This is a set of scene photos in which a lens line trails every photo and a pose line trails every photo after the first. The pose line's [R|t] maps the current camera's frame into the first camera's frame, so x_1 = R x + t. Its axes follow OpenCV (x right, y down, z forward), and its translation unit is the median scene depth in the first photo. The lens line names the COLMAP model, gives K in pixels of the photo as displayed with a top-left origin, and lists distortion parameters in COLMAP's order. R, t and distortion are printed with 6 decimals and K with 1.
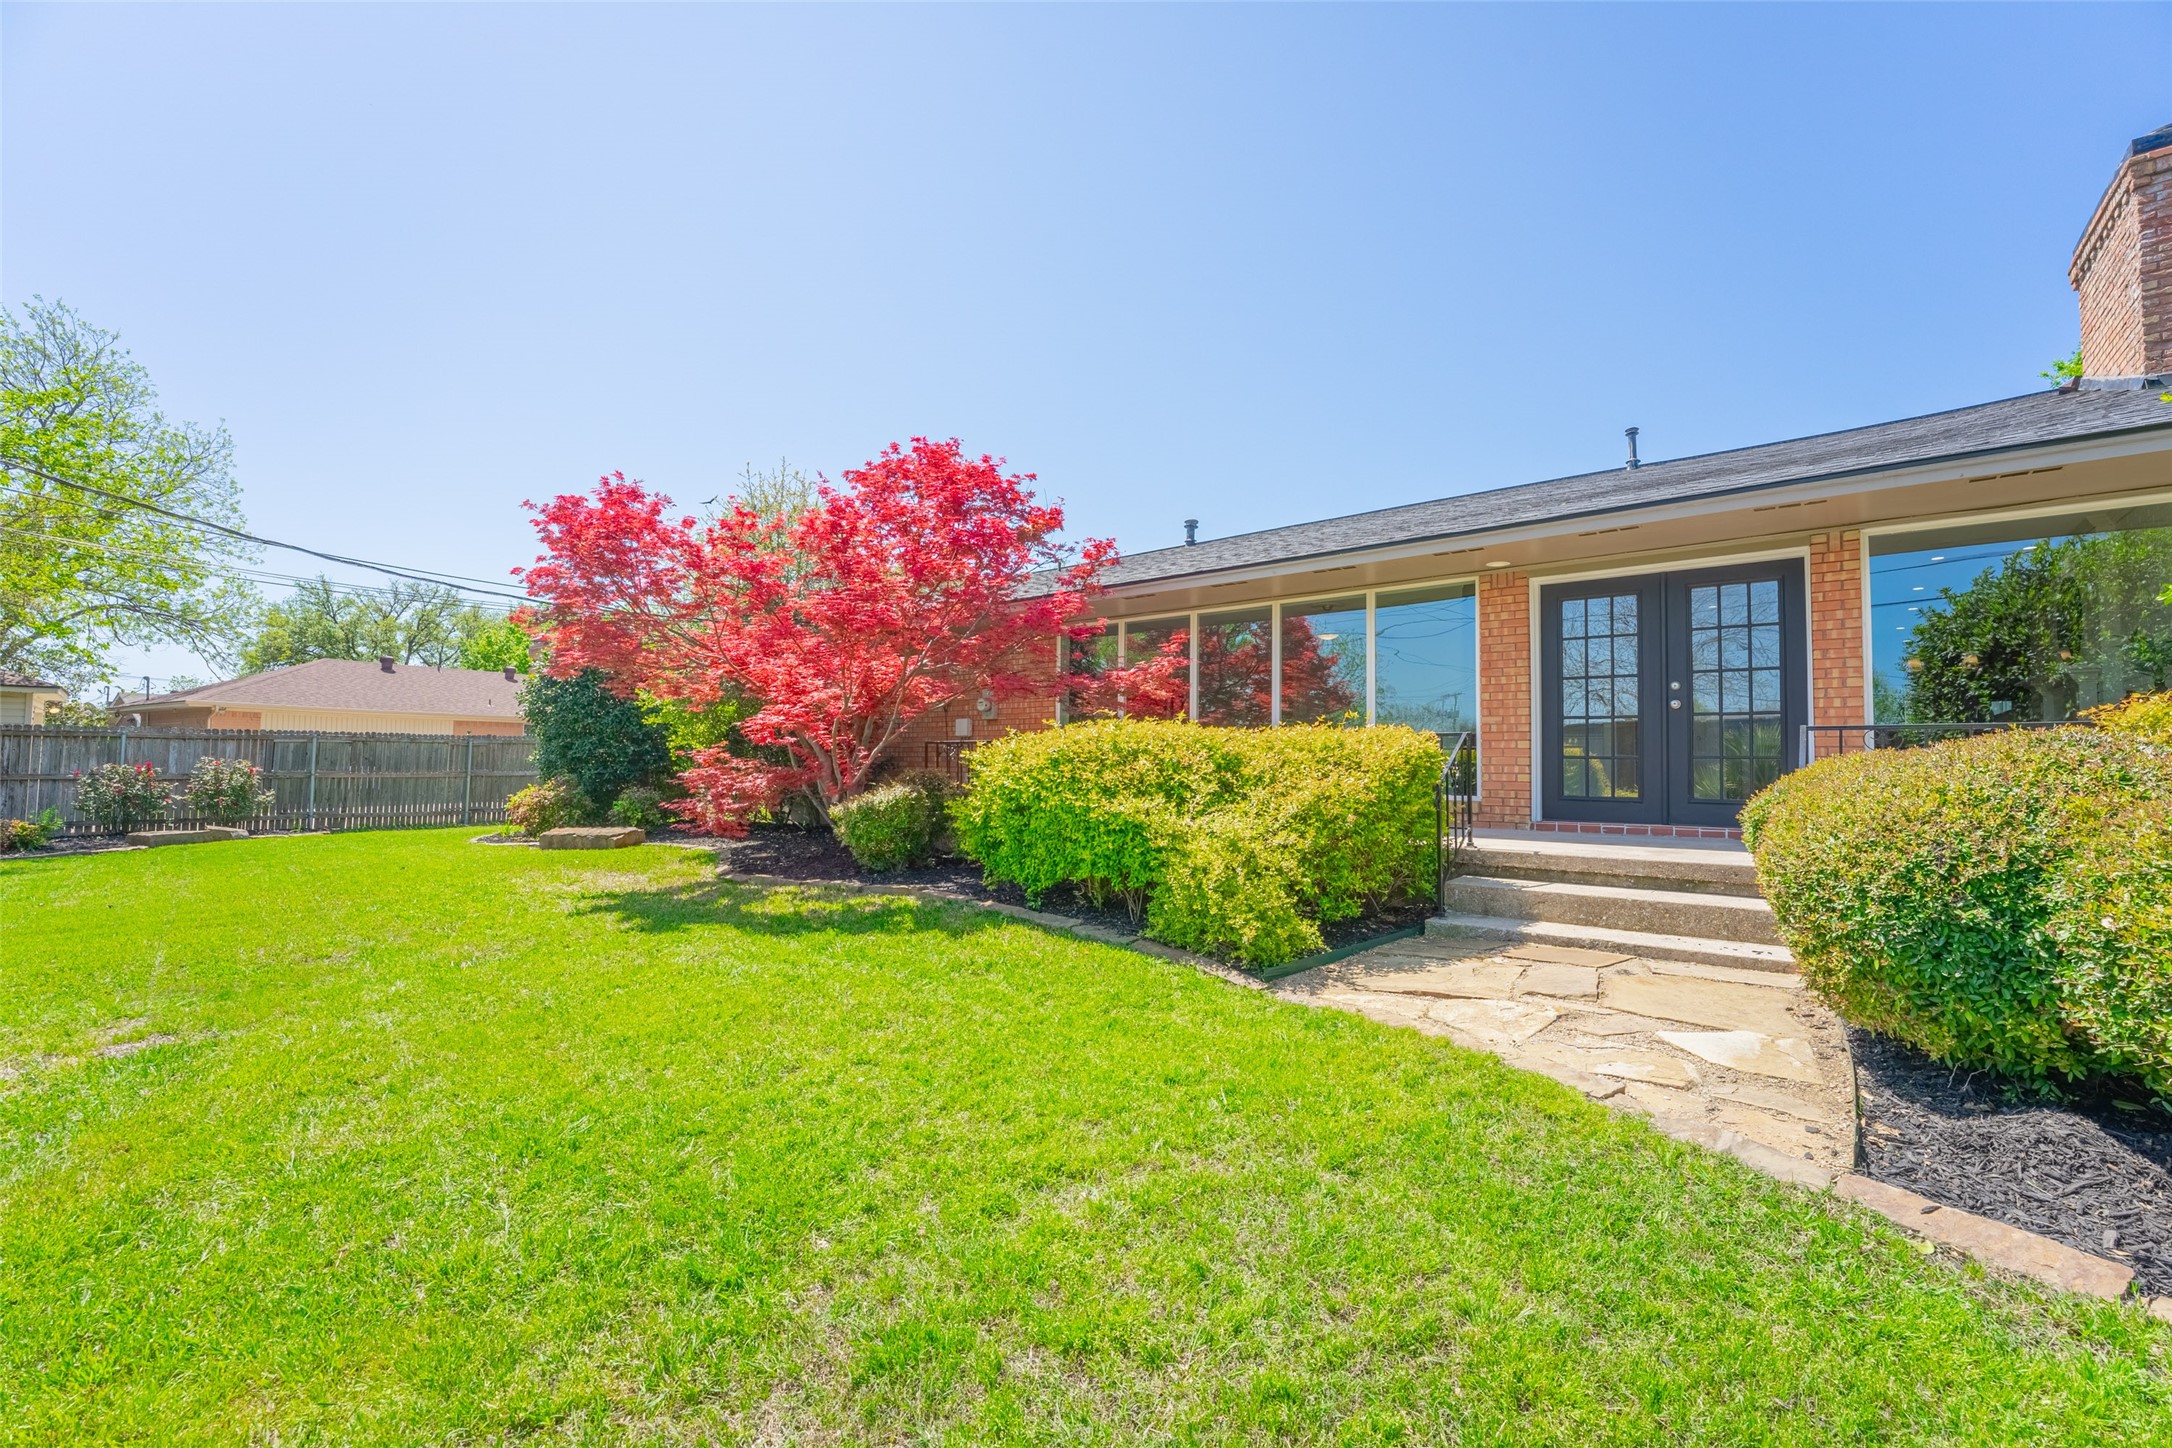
lens RADIAL K [[882.3, 0, 1083.0], [0, 882.3, 728.6], [0, 0, 1]] dist [-0.019657, 0.000101]
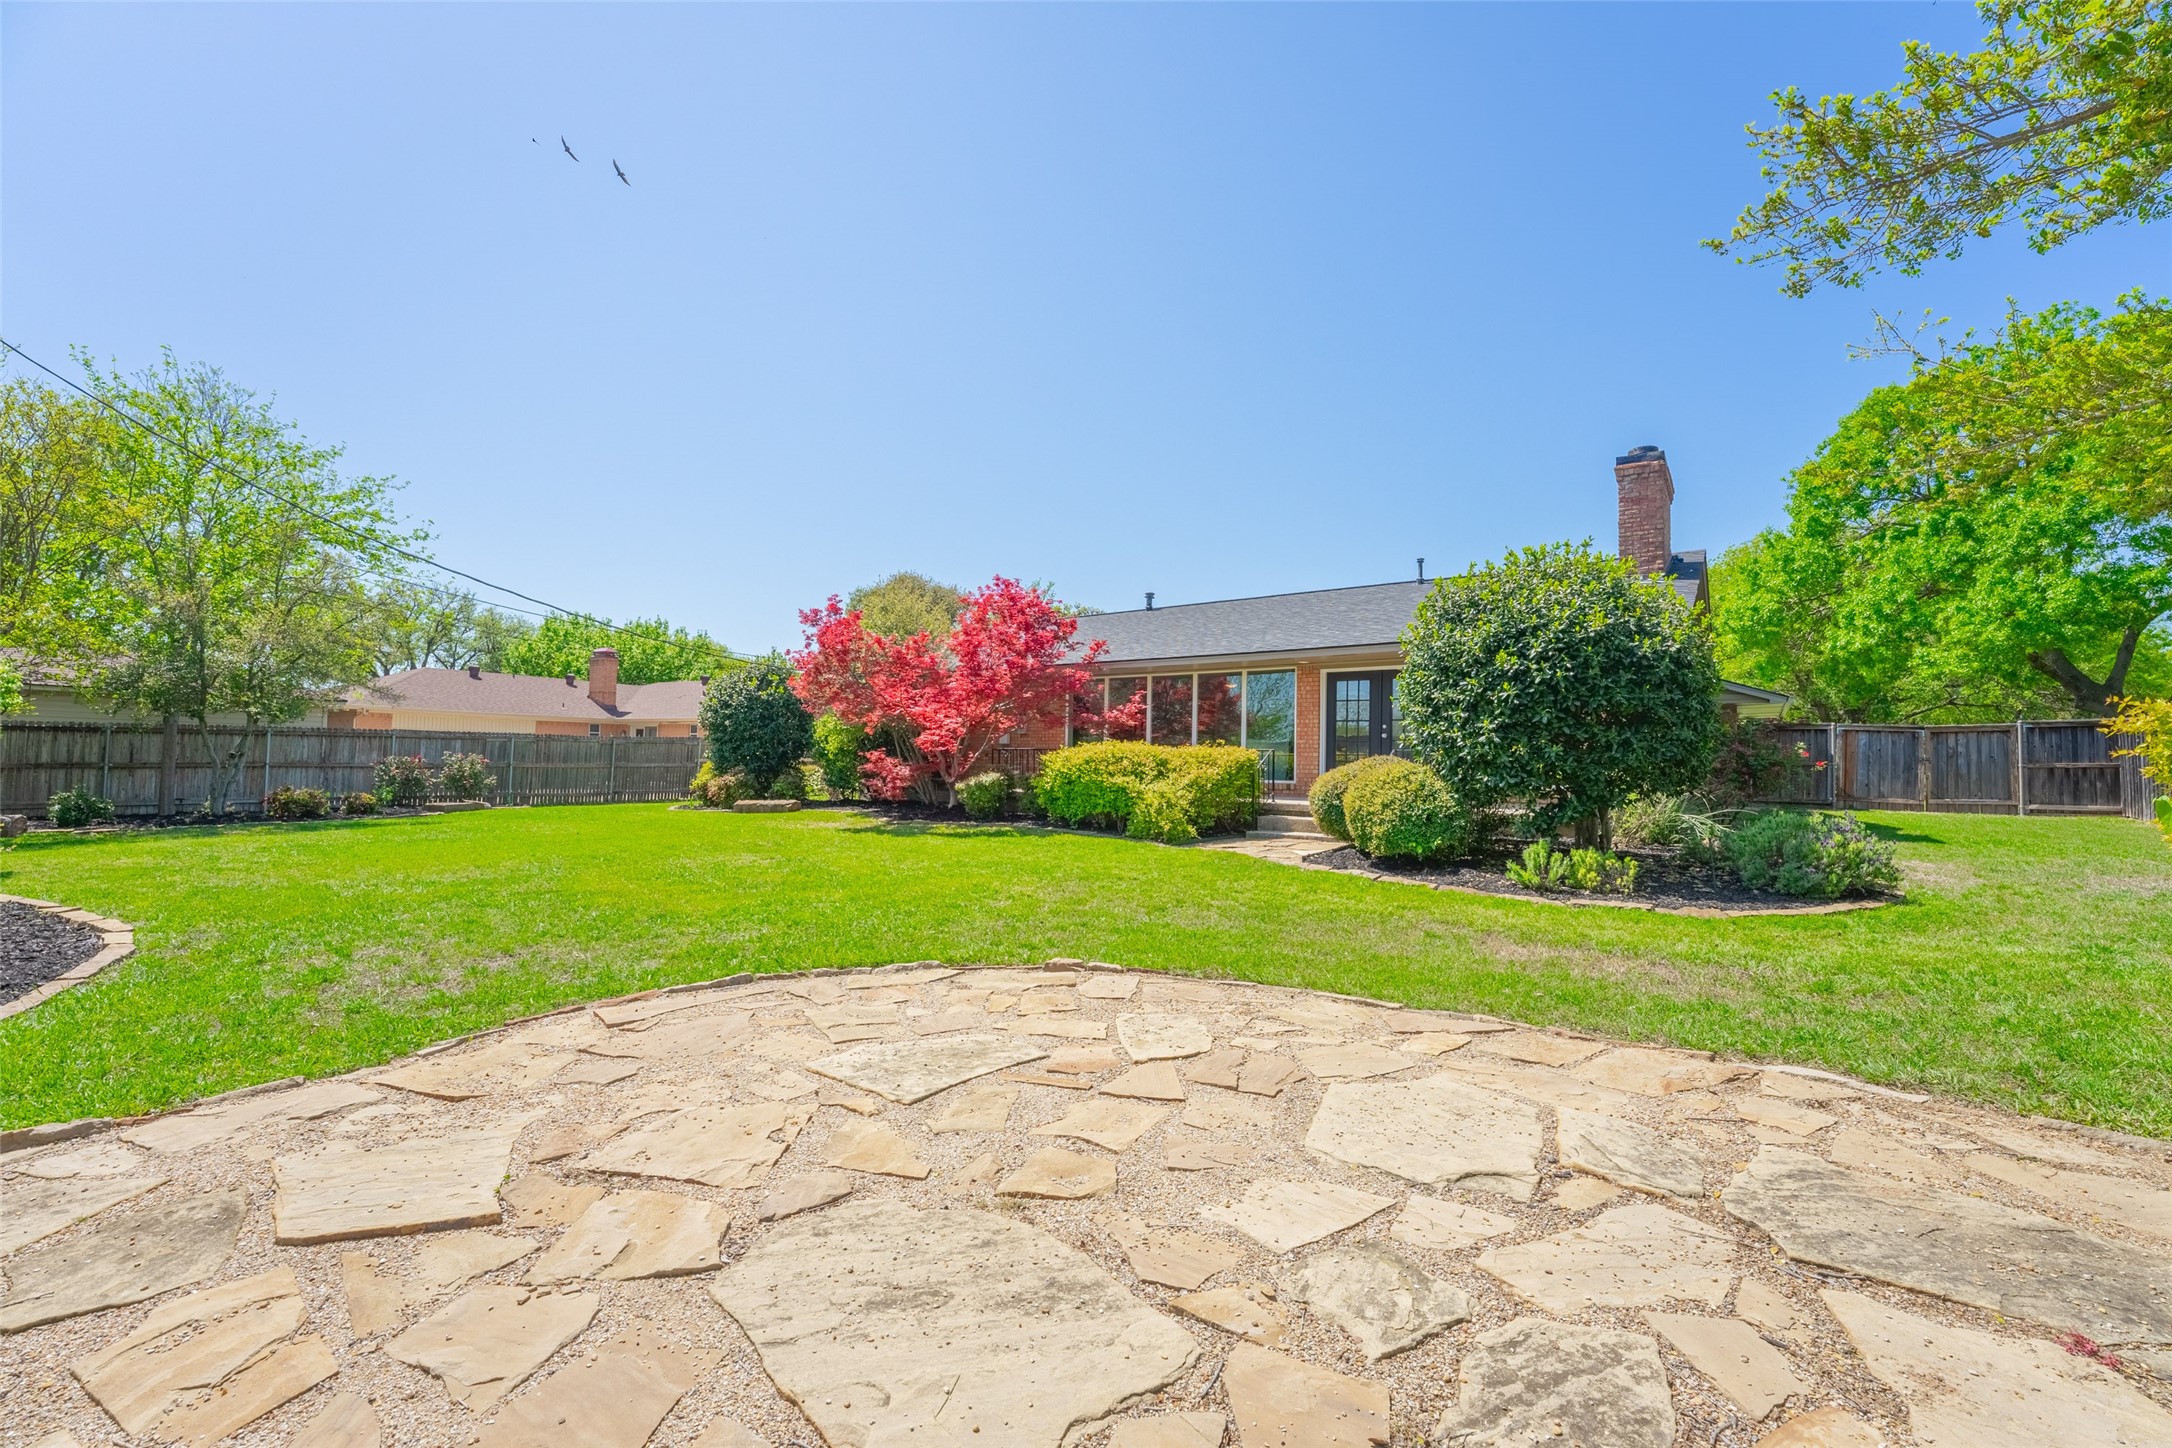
lens RADIAL K [[870.9, 0, 1113.3], [0, 870.9, 725.5], [0, 0, 1]] dist [-0.016726, -0.000212]
pose [[0.996699, 0.012629, 0.080203, -0.103963], [-0.012487, 0.999919, -0.002274, -0.036536], [-0.080226, 0.001265, 0.996776, -0.895824]]
